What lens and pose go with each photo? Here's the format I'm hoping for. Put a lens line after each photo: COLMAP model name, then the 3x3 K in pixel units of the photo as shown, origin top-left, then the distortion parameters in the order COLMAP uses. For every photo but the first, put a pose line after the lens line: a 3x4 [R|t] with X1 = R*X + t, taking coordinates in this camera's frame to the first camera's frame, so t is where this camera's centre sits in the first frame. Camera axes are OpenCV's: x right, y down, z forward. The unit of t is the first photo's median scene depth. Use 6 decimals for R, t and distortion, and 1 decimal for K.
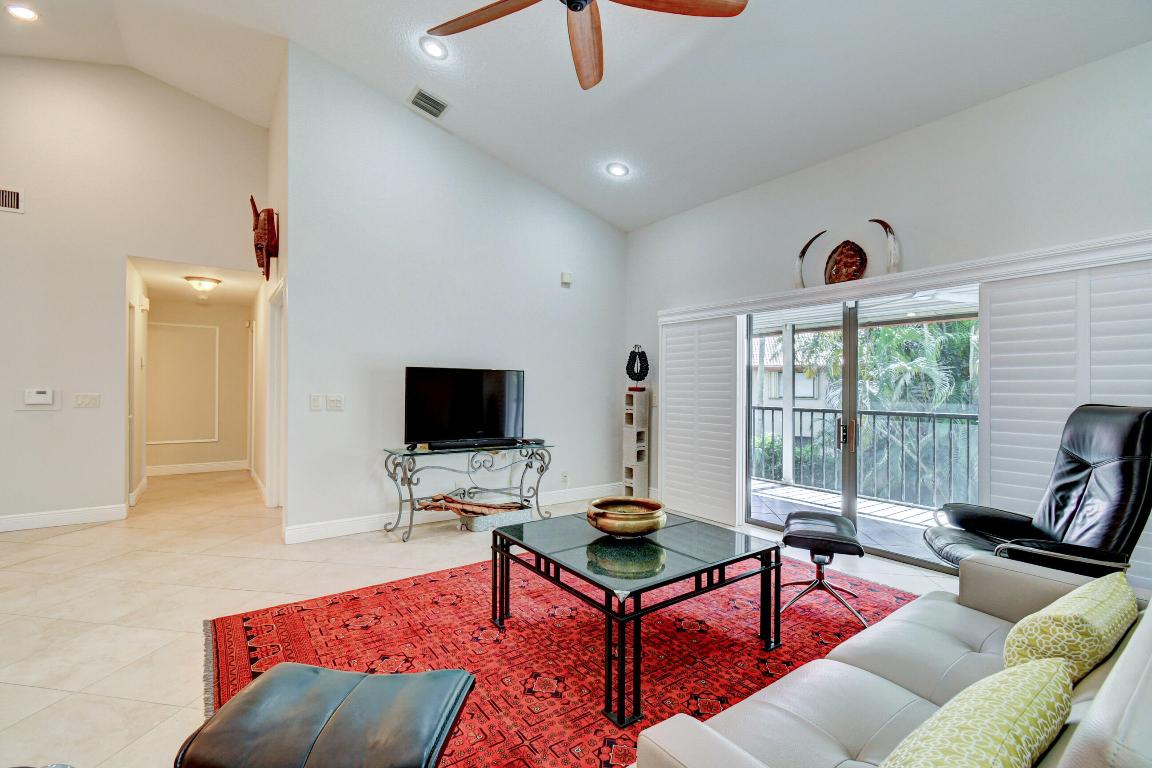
lens RADIAL K [[506.9, 0, 577.7], [0, 506.9, 386.6], [0, 0, 1]] dist [0.006672, -0.002933]
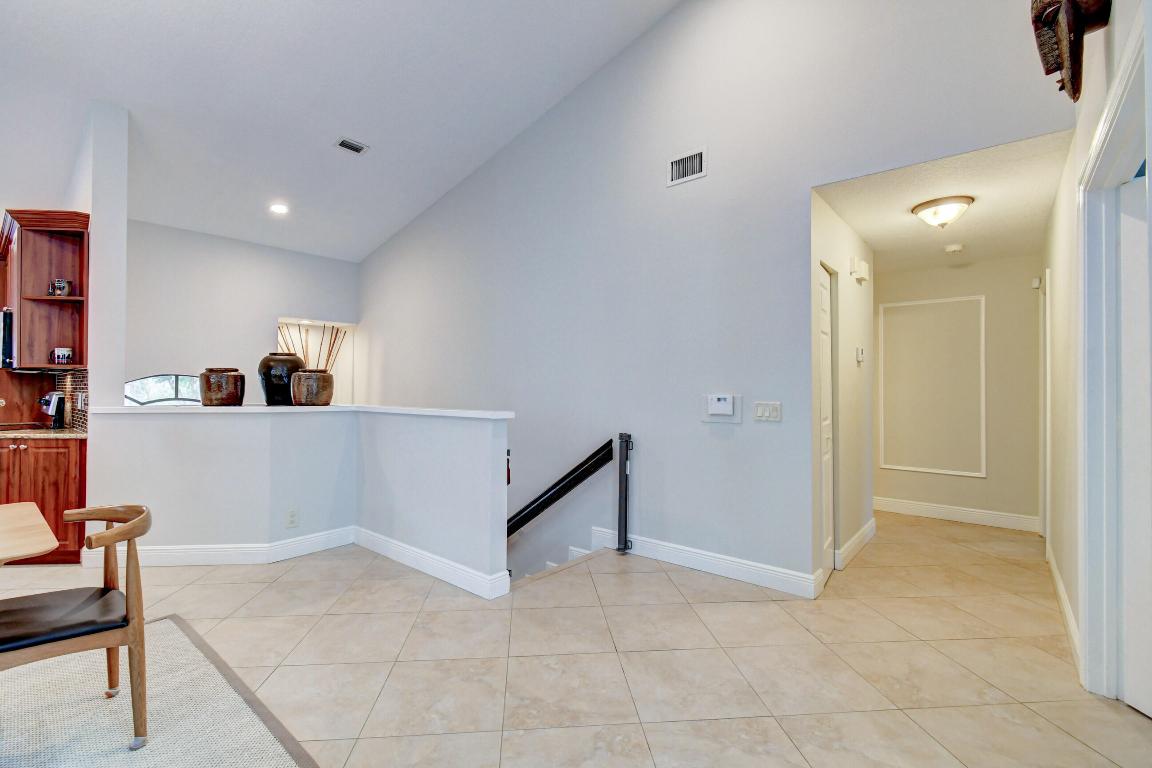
lens RADIAL K [[506.9, 0, 572.2], [0, 506.9, 385.6], [0, 0, 1]] dist [0.006672, -0.002933]
pose [[0.236062, -0.011704, -0.971667, -0.295441], [0.002959, 0.999931, -0.011326, -0.001076], [0.971733, -0.000202, 0.236081, 0.484307]]
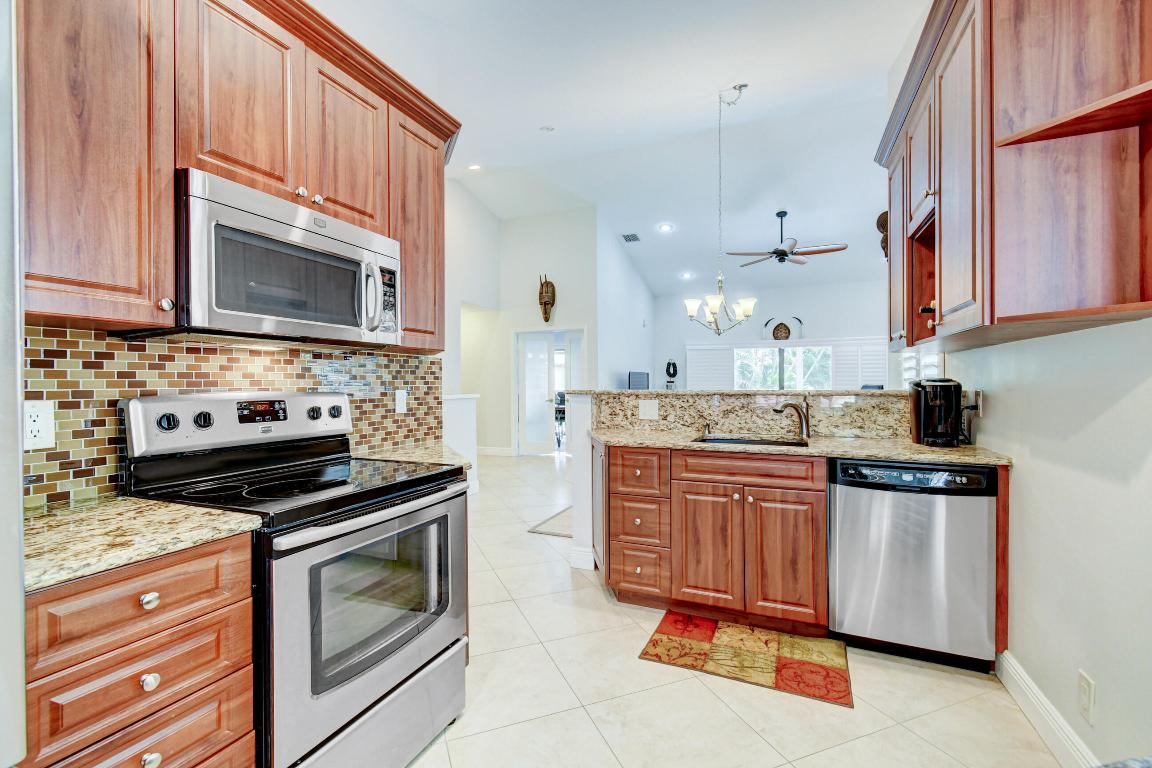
lens RADIAL K [[506.9, 0, 581.1], [0, 506.9, 388.9], [0, 0, 1]] dist [0.006672, -0.002933]
pose [[0.859491, -0.011808, 0.511014, -1.210379], [0.006337, 0.999902, 0.012446, 0.006518], [-0.511111, -0.007459, 0.859482, -0.508948]]
